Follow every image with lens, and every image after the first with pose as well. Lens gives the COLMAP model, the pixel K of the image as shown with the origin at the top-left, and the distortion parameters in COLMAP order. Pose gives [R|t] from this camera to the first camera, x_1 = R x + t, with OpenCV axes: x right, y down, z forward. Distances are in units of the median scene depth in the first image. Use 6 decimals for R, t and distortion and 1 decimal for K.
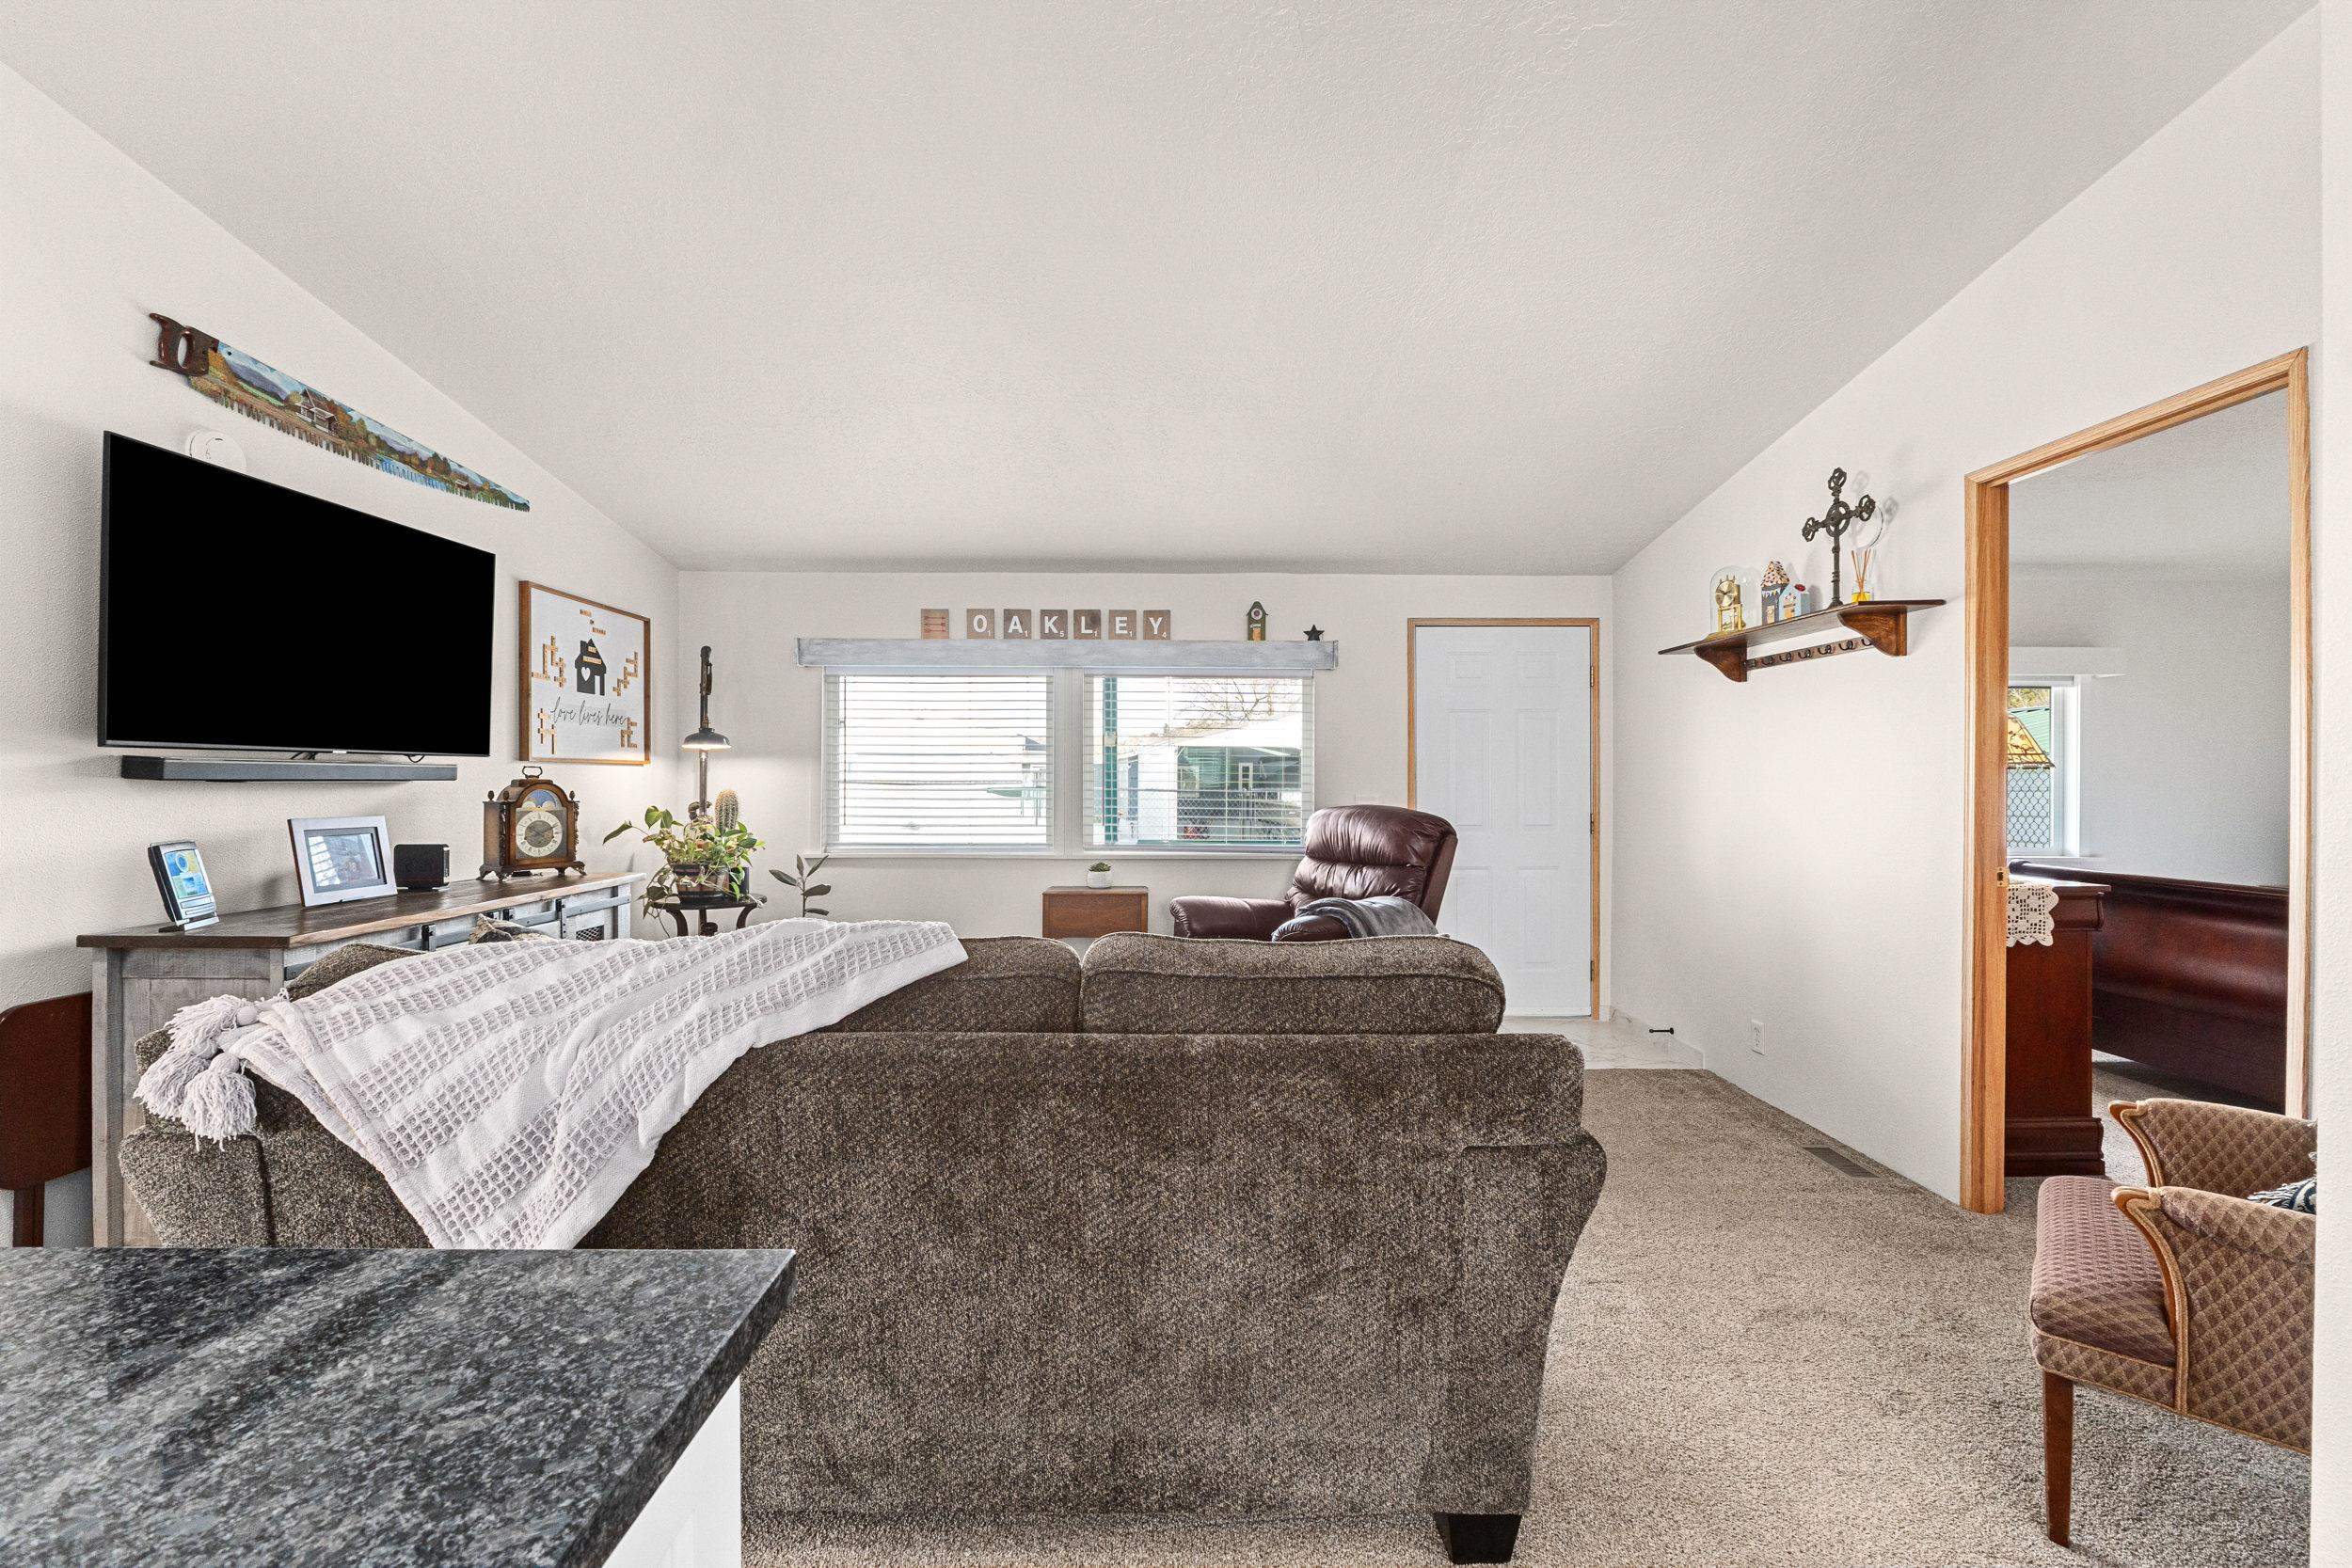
lens RADIAL K [[986.8, 0, 1173.8], [0, 986.8, 784.9], [0, 0, 1]] dist [-0.006790, -0.001296]
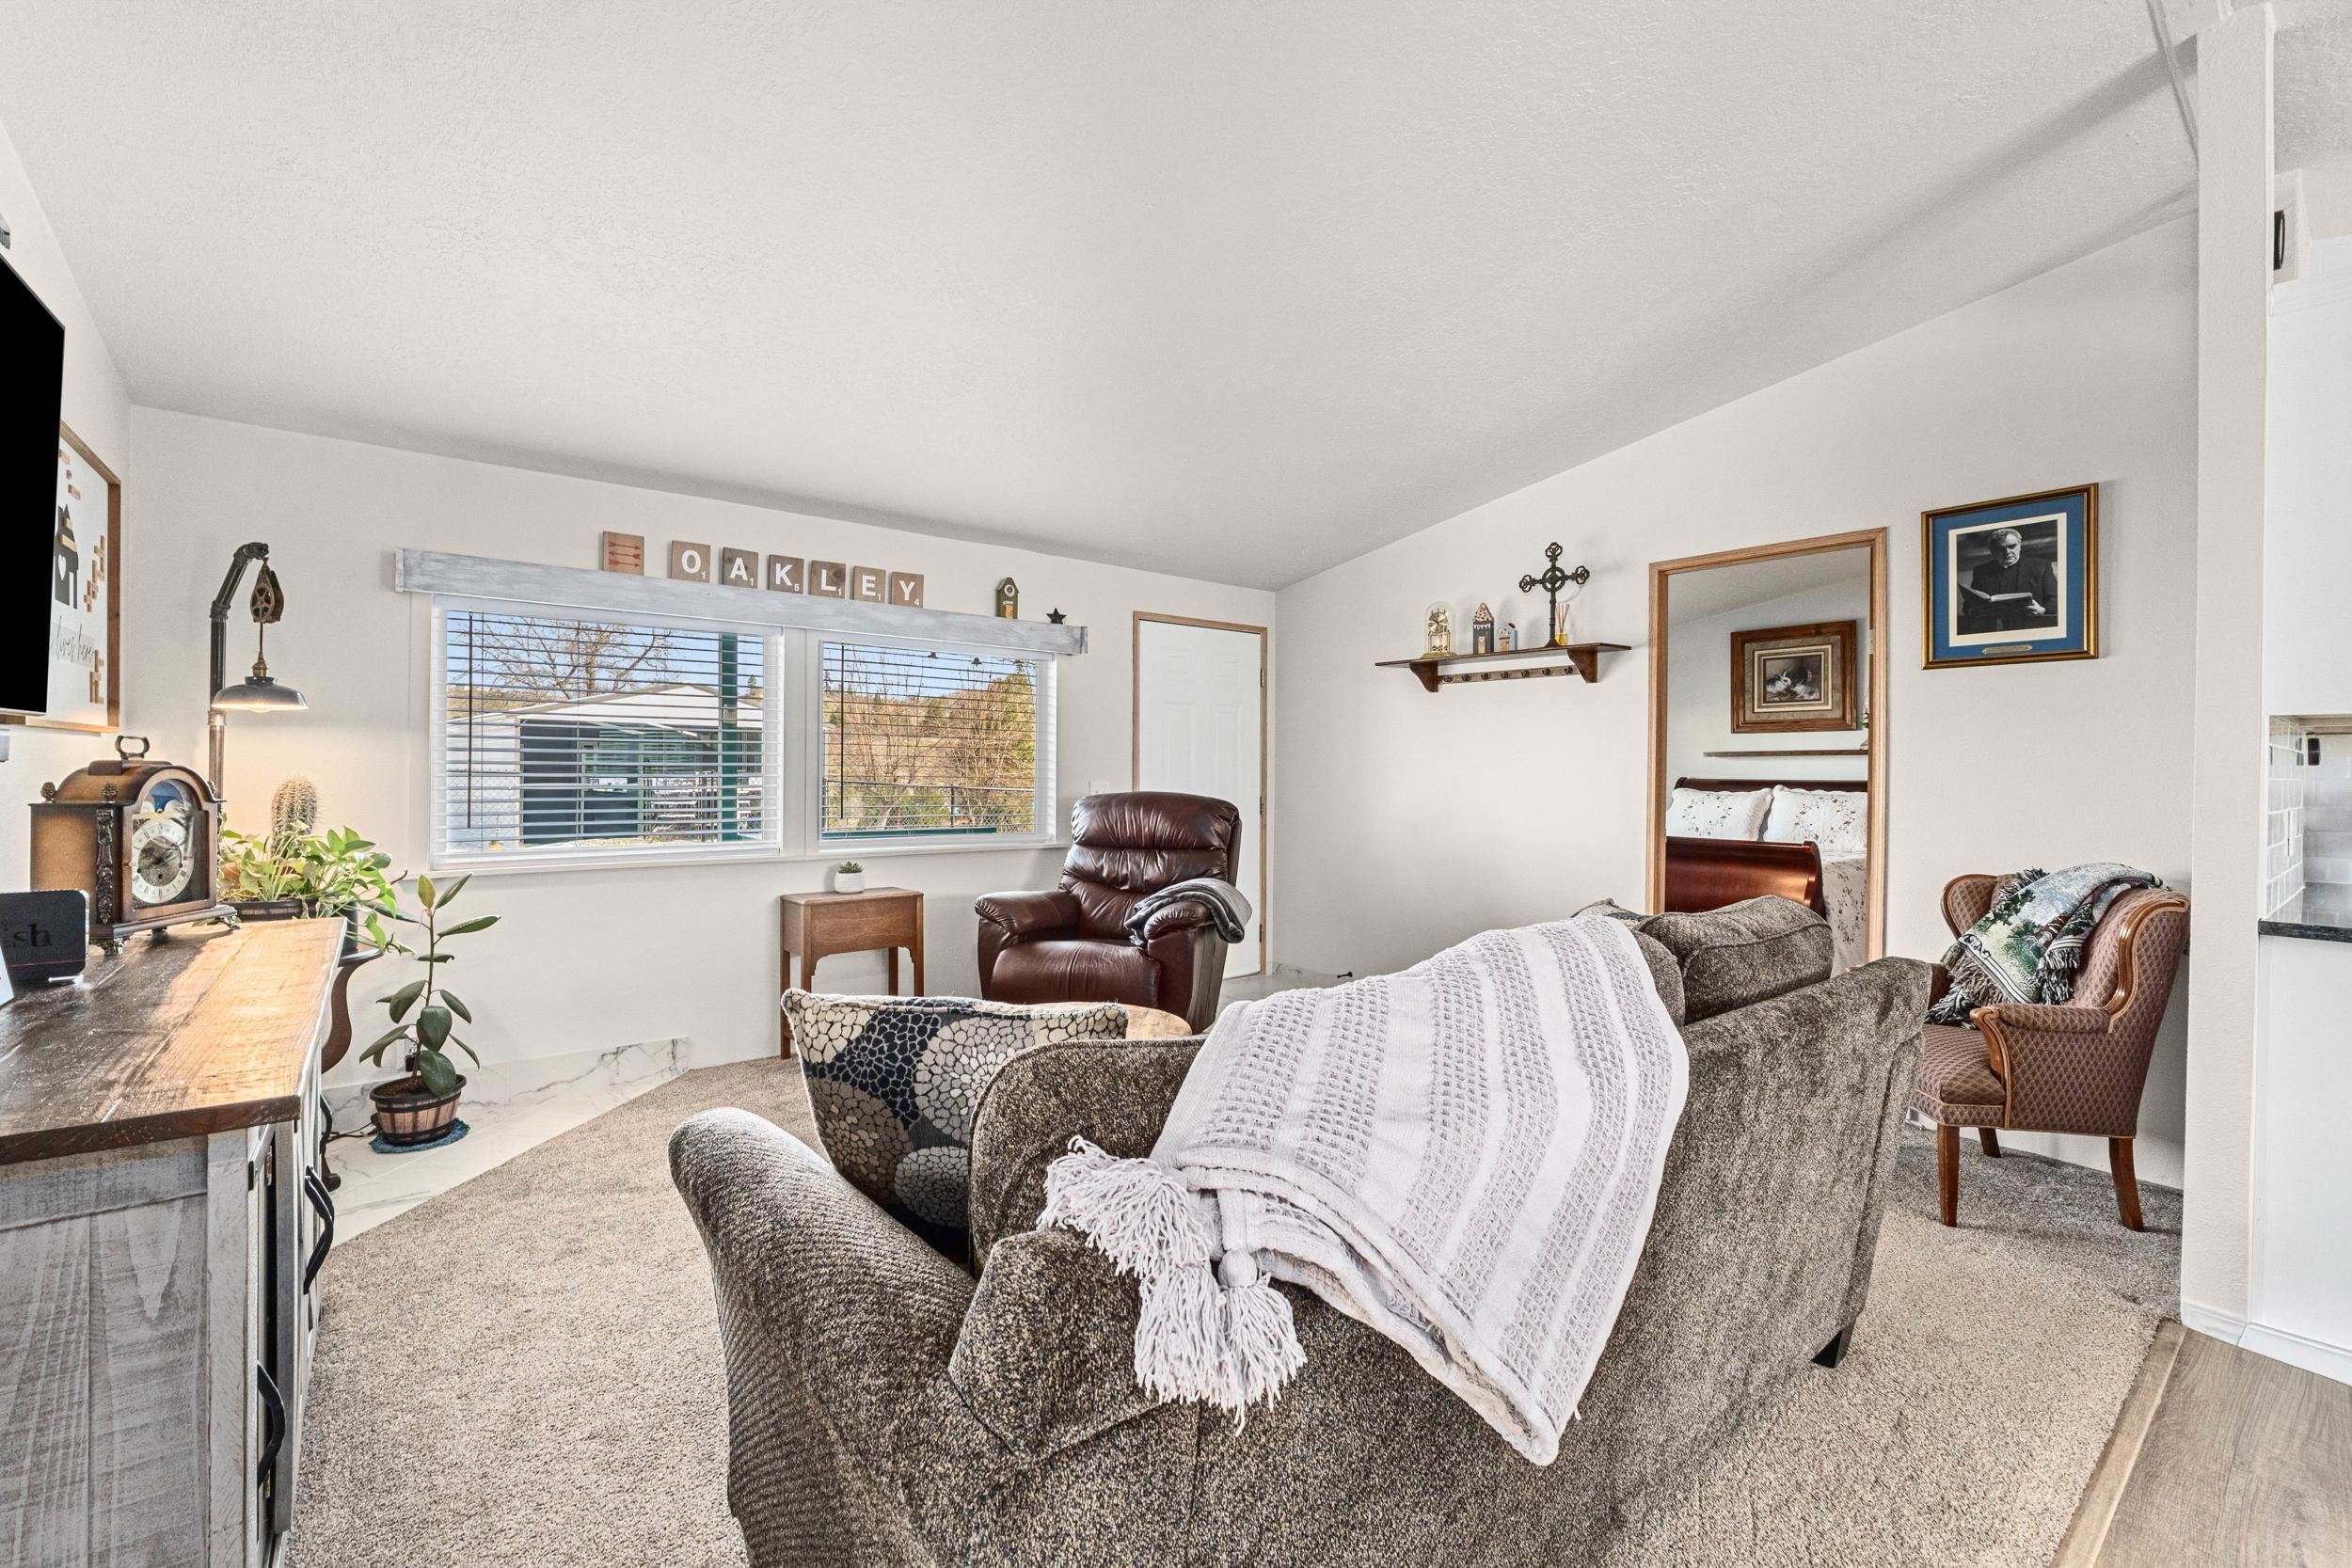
lens RADIAL K [[986.8, 0, 1175.5], [0, 986.8, 774.3], [0, 0, 1]] dist [-0.006790, -0.001296]
pose [[0.785540, 0.000149, 0.618811, -0.496521], [-0.004446, 0.999976, 0.005403, -0.003706], [-0.618795, -0.006995, 0.785521, 0.207612]]
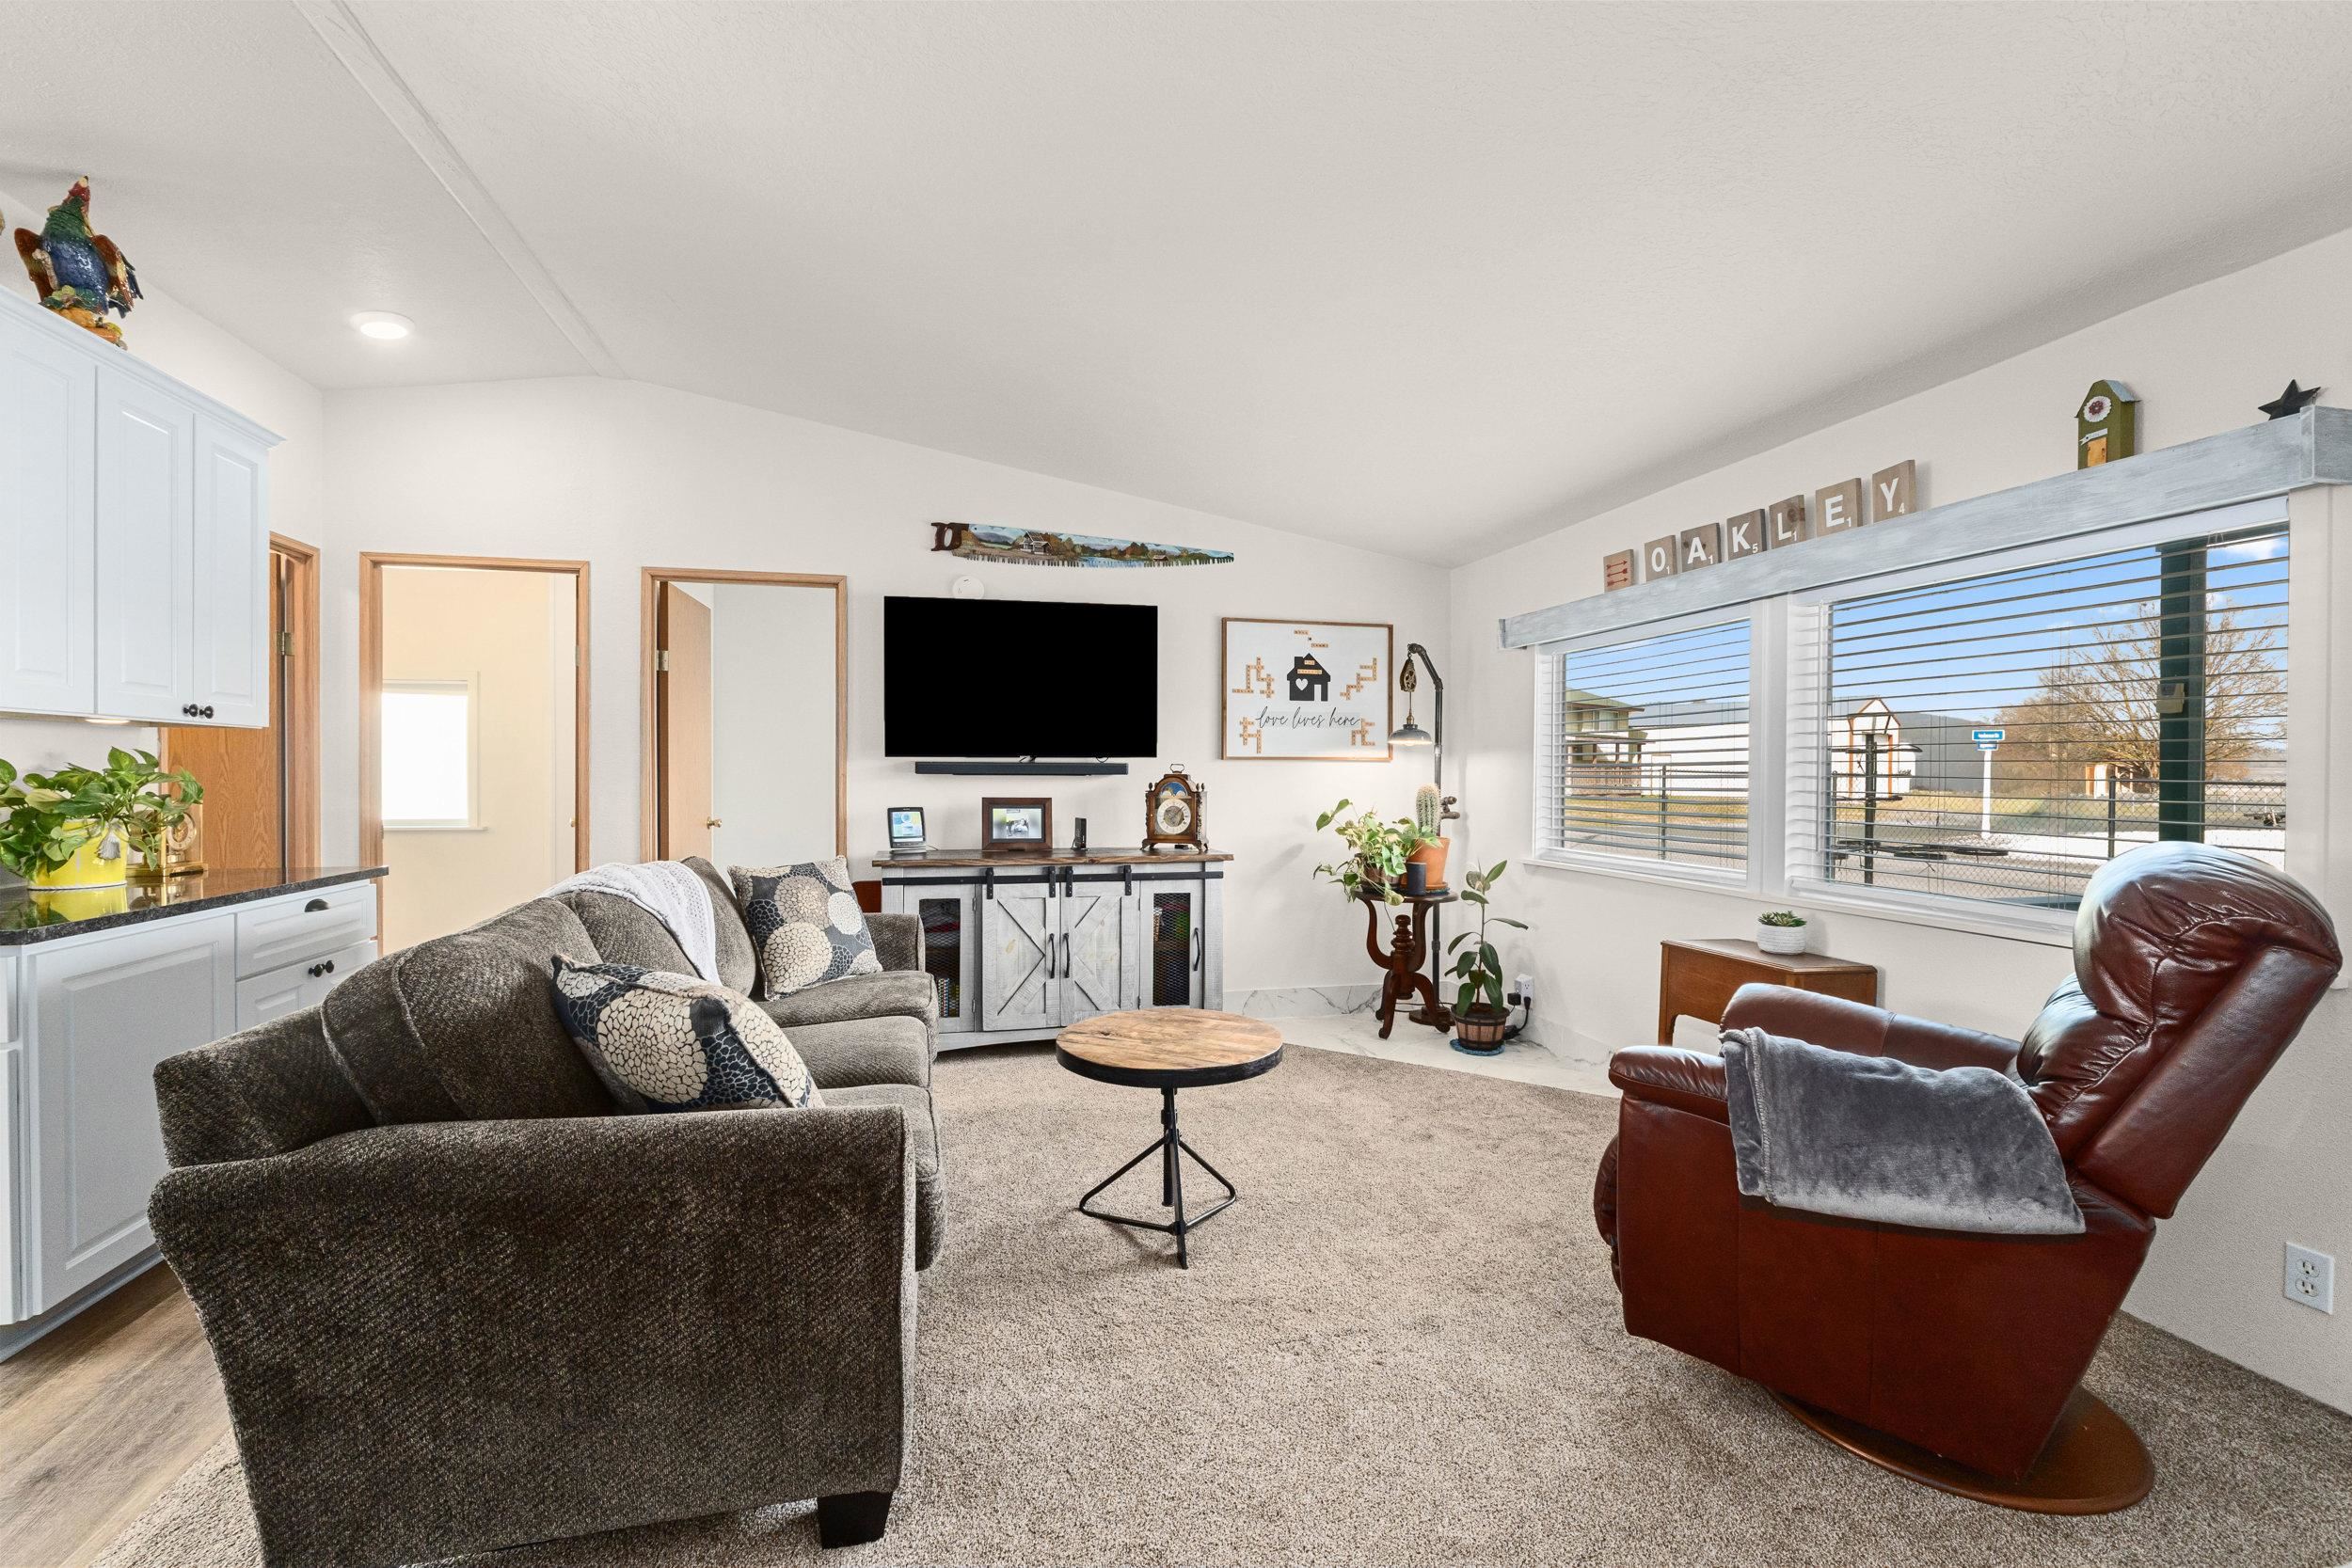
lens RADIAL K [[986.8, 0, 1157.4], [0, 986.8, 780.3], [0, 0, 1]] dist [-0.006790, -0.001296]
pose [[0.233097, 0.003184, -0.972448, 0.559241], [-0.006222, 0.999979, 0.001783, 0.000134], [0.972434, 0.005635, 0.233112, 0.624662]]
